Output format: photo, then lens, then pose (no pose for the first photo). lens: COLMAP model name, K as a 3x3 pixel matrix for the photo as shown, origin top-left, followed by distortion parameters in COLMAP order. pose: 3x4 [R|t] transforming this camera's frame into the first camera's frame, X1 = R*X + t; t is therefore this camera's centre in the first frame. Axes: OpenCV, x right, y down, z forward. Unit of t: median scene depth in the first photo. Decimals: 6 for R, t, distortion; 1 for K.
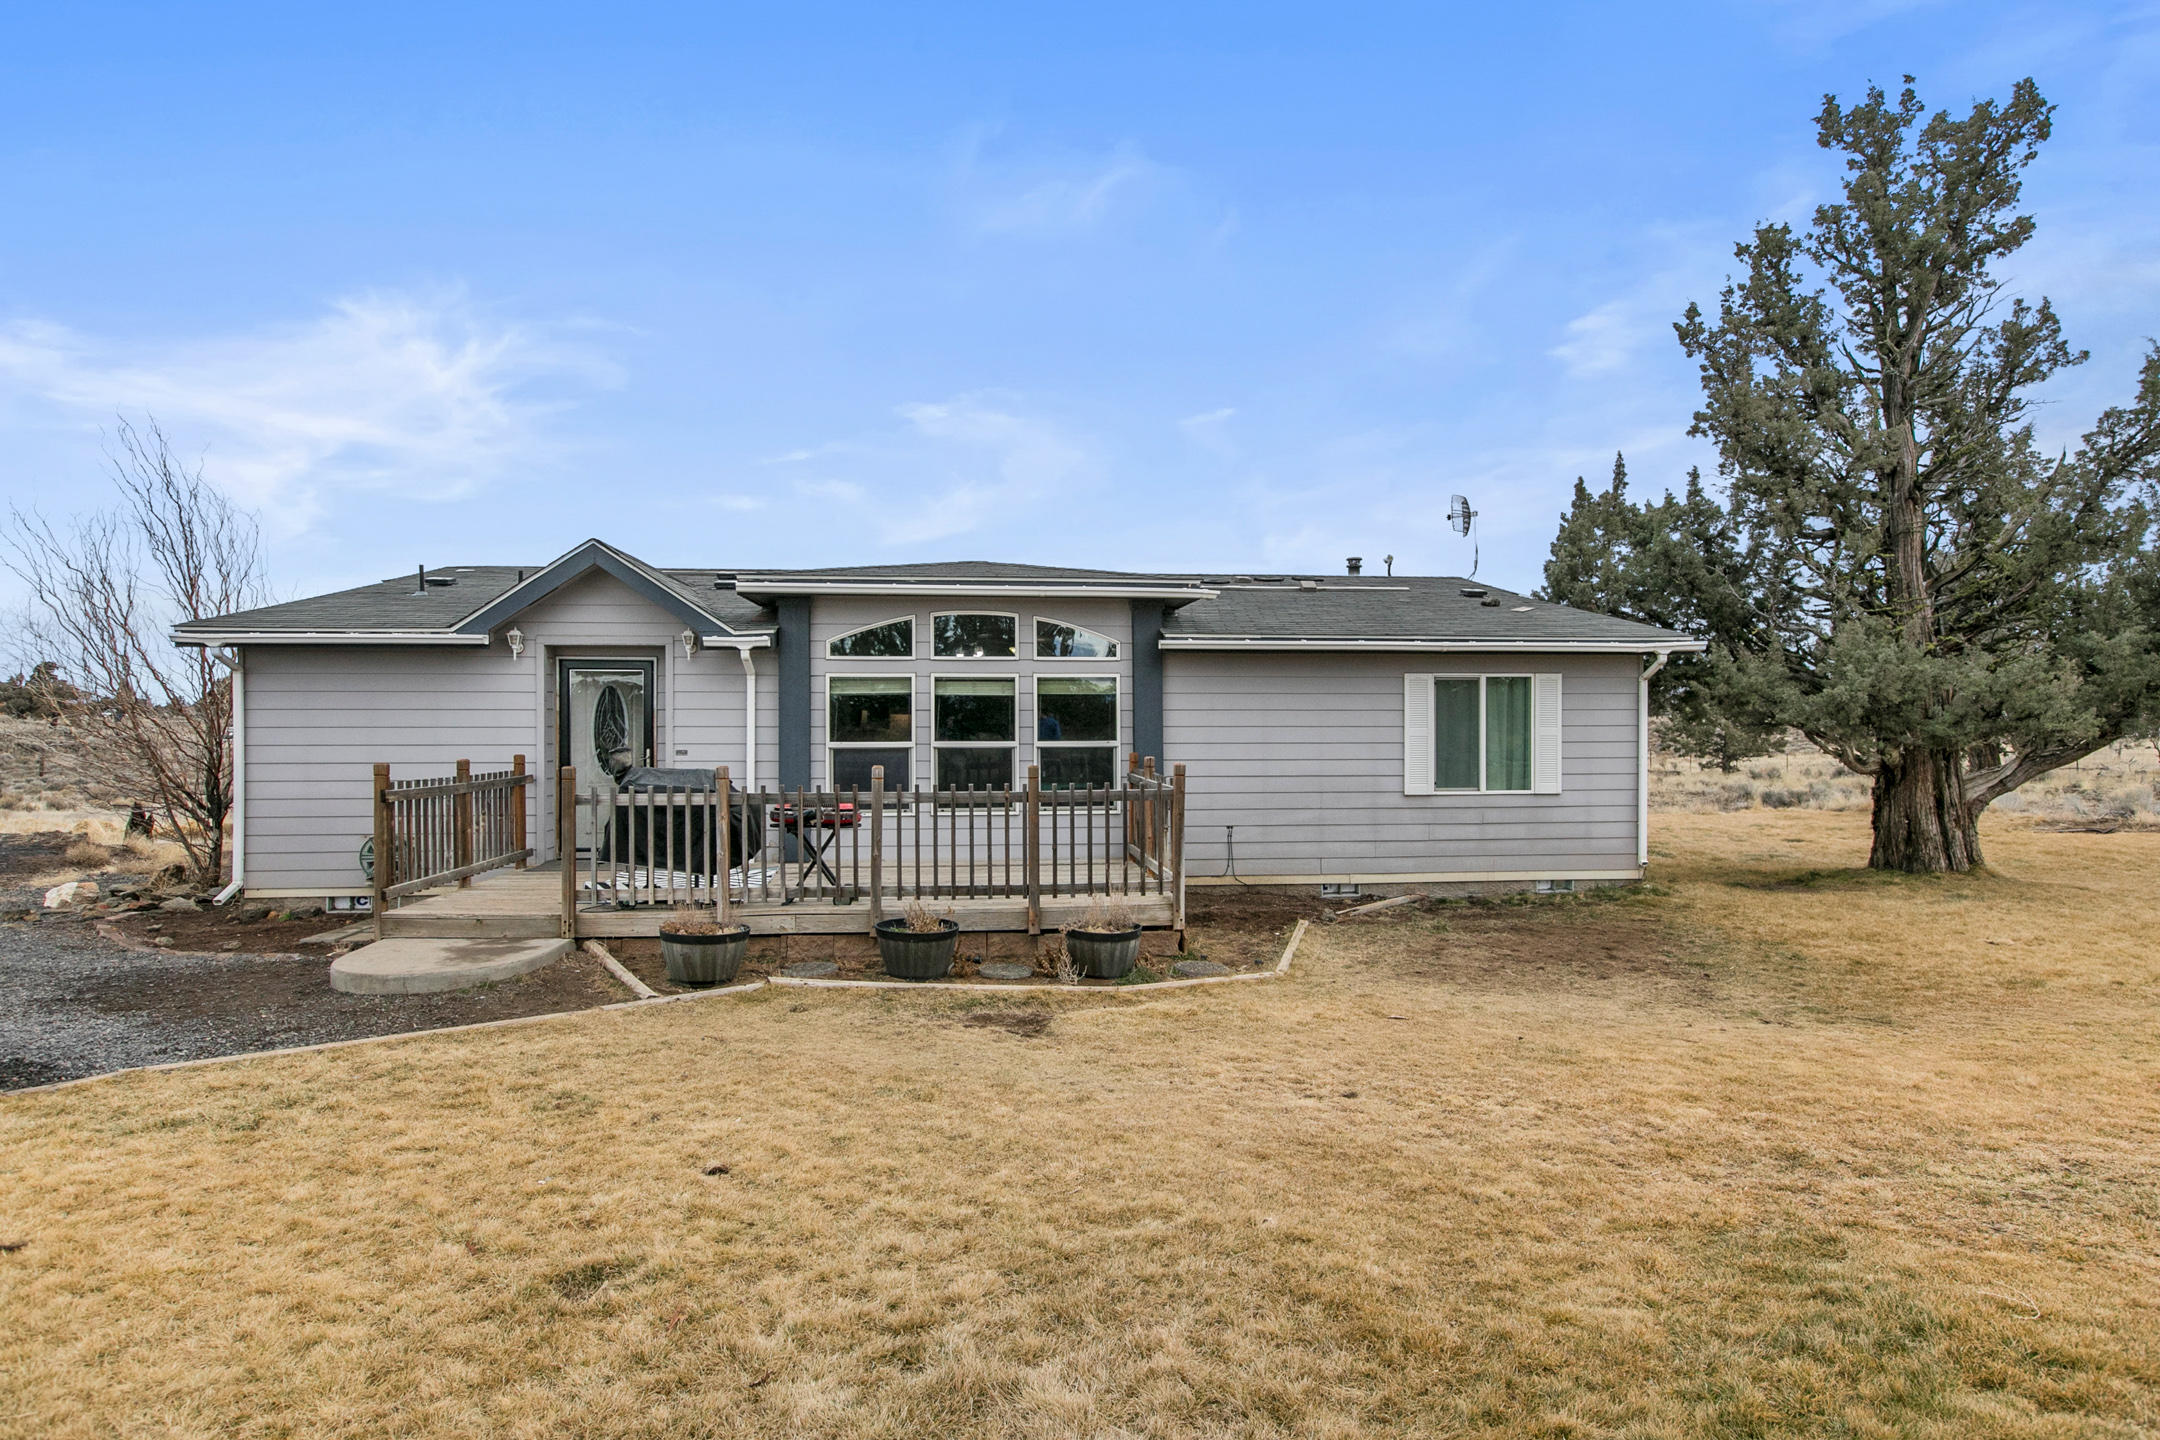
lens RADIAL K [[1183.6, 0, 1080.0], [0, 1183.6, 720.0], [0, 0, 1]] dist [0.003869, 0.000568]
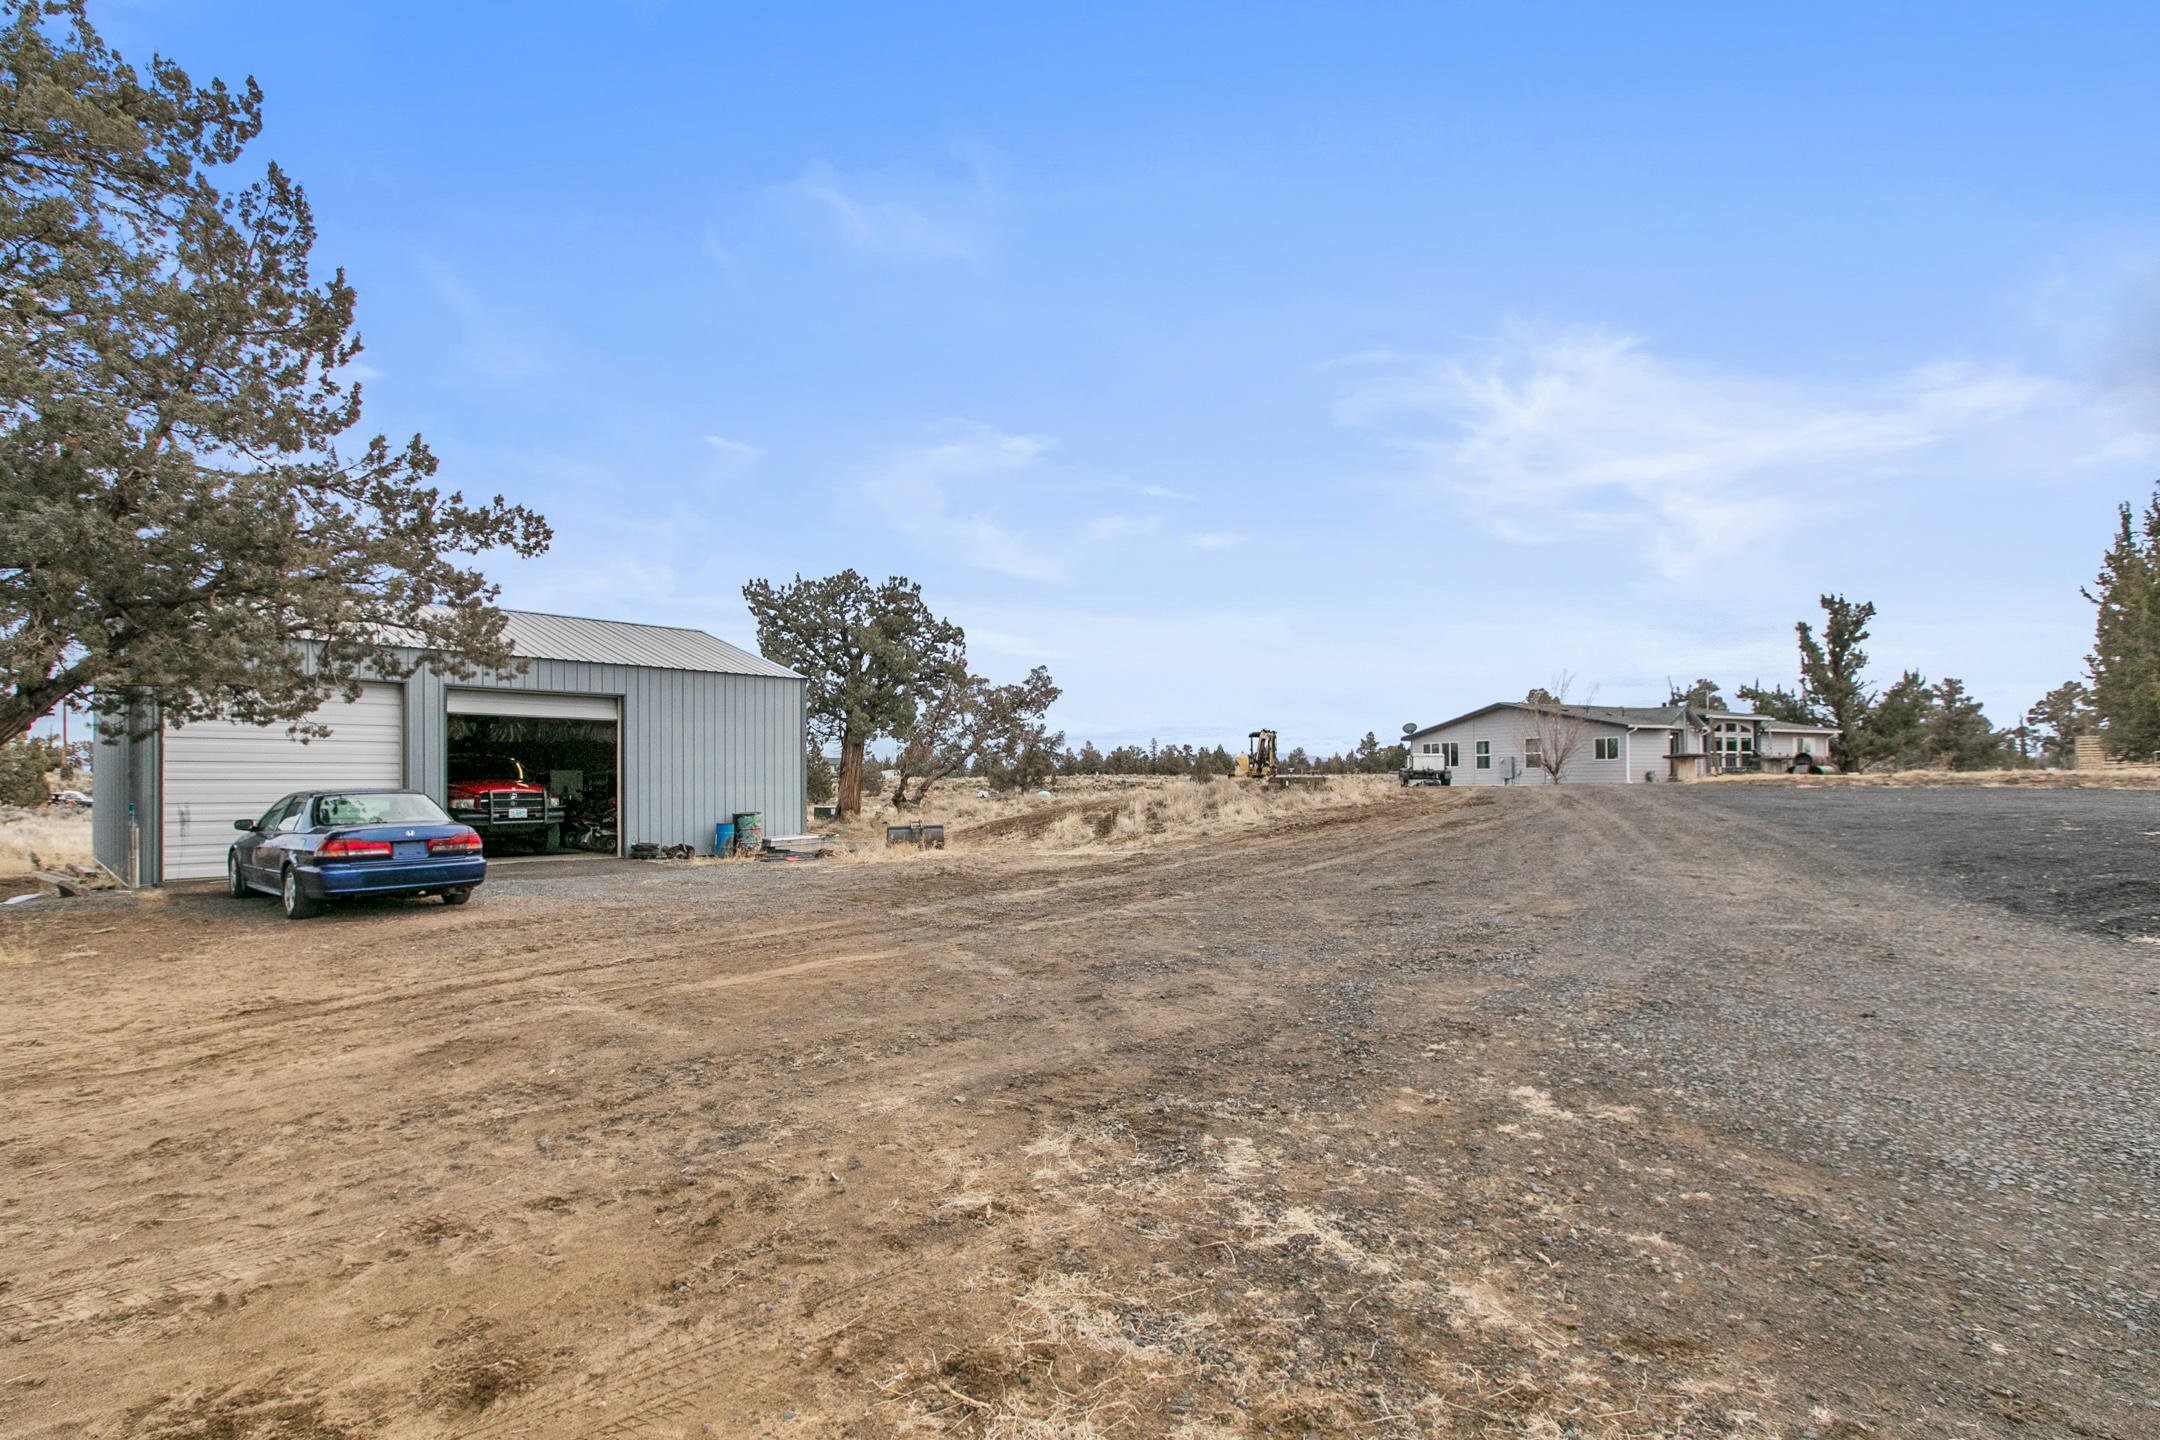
lens RADIAL K [[1026.1, 0, 1009.3], [0, 1026.1, 770.0], [0, 0, 1]] dist [0.000023, 0.000049]
pose [[0.951889, 0.001326, 0.306441, -3.653486], [0.003201, 0.999893, -0.014268, 0.126828], [-0.306427, 0.014562, 0.951783, -1.737349]]
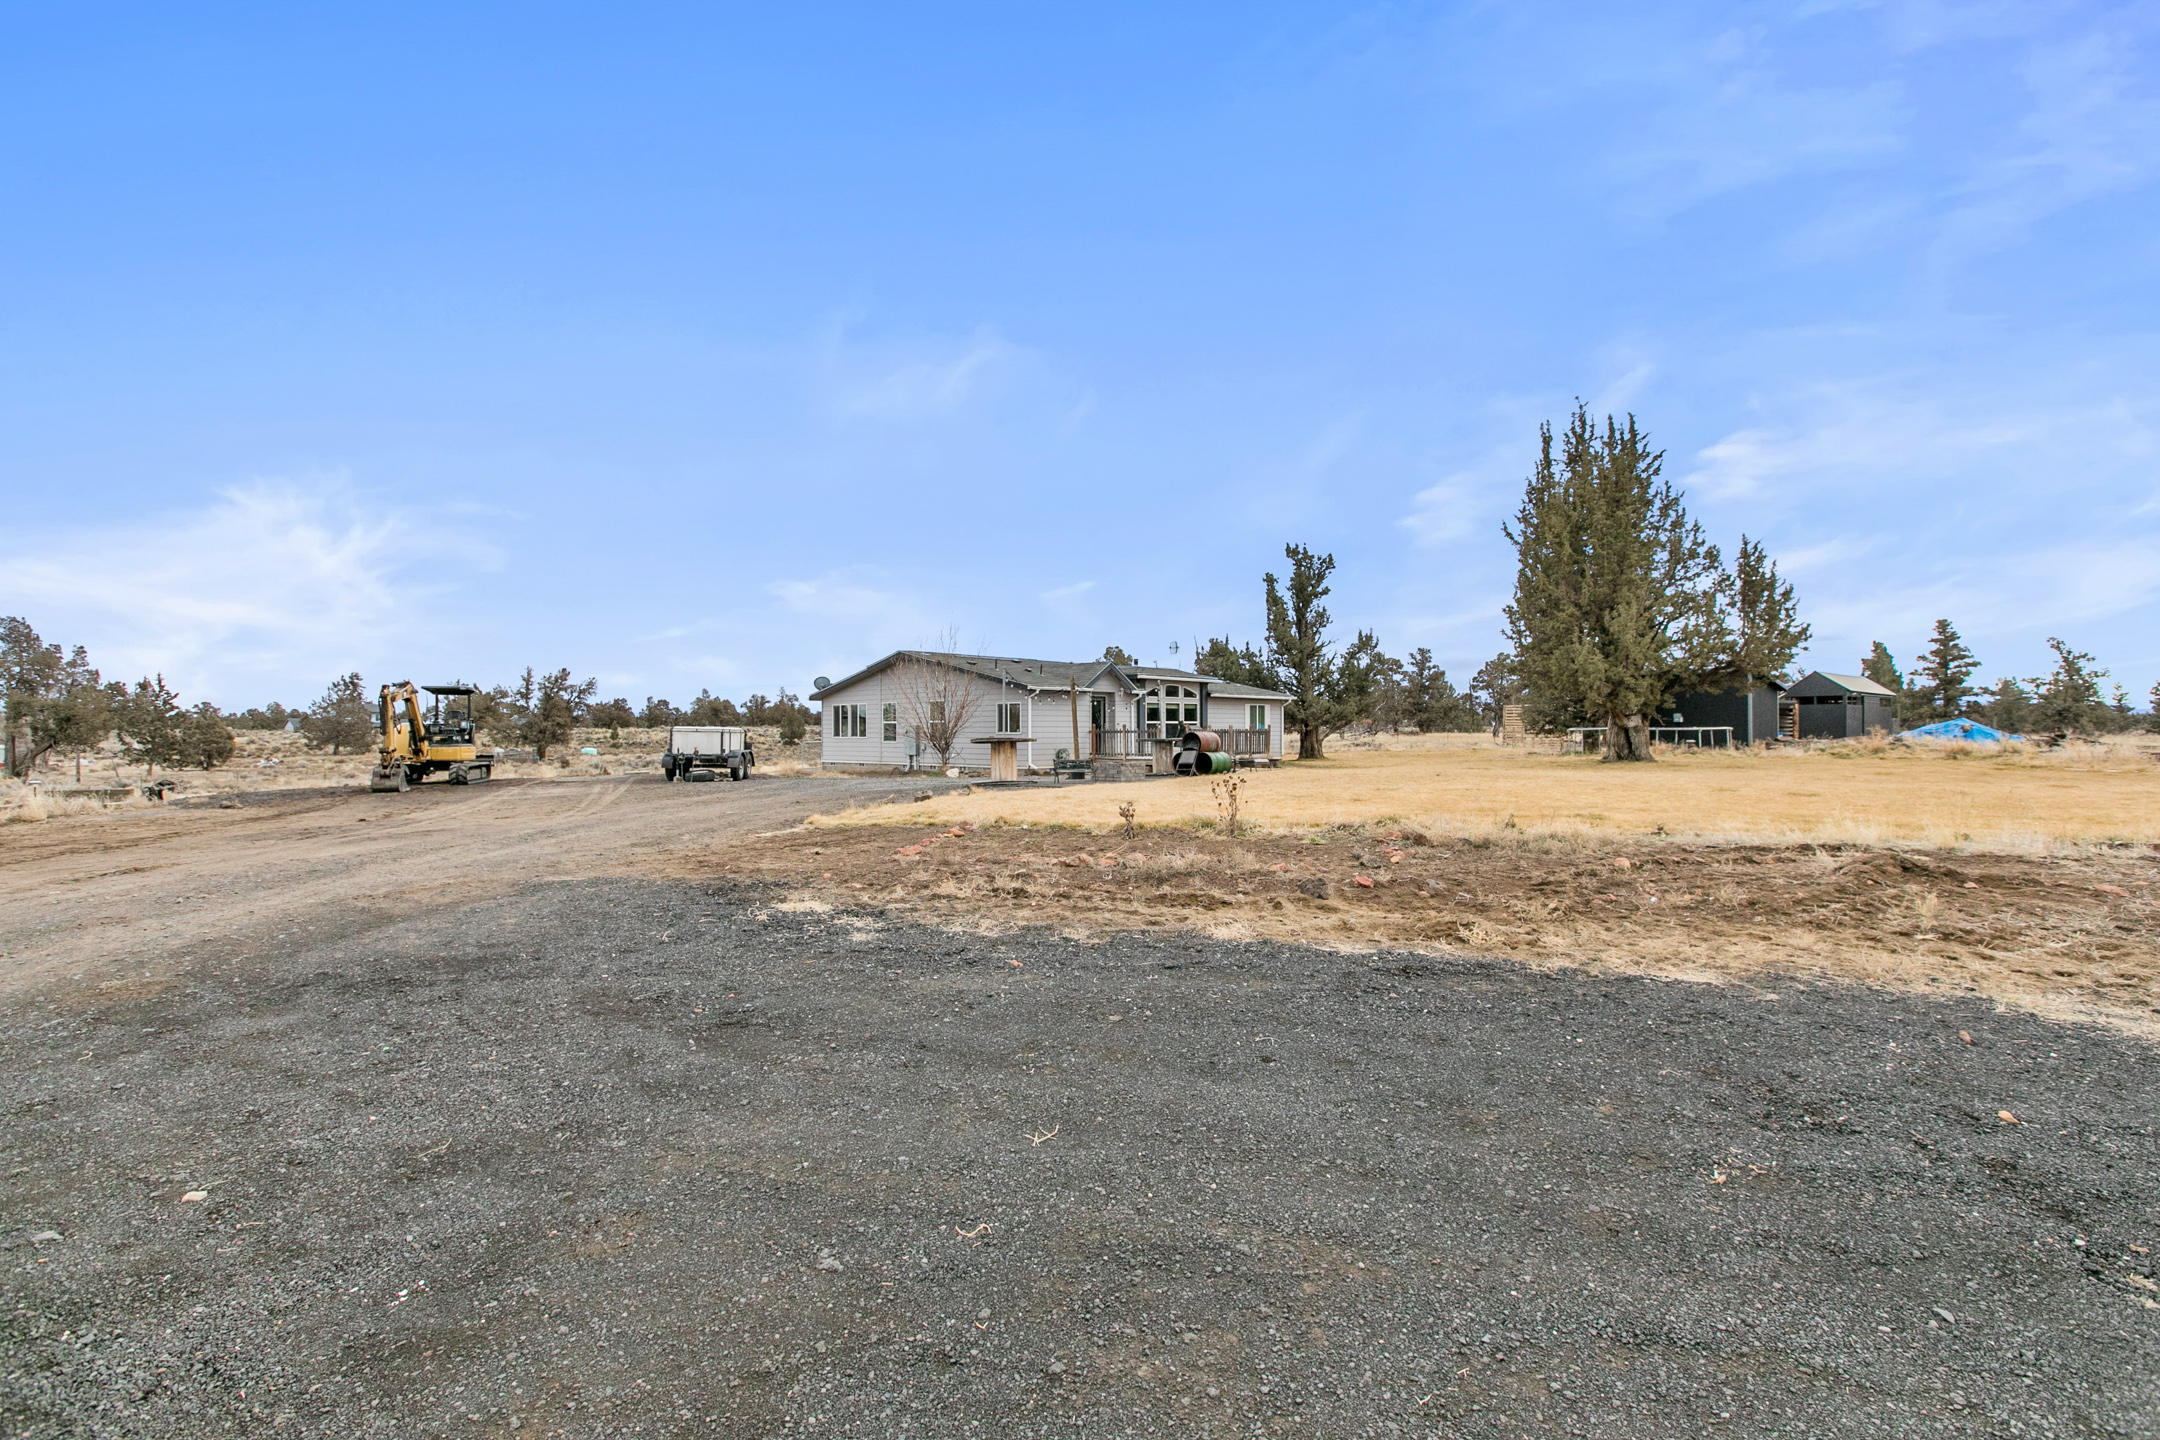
lens RADIAL K [[969.7, 0, 1080.0], [0, 969.7, 720.0], [0, 0, 1]] dist [-0.001418, -0.000236]
pose [[0.765771, 0.005744, 0.643088, -2.055361], [0.001672, 0.999939, -0.010922, 0.042815], [-0.643111, 0.009439, 0.765714, -0.986179]]
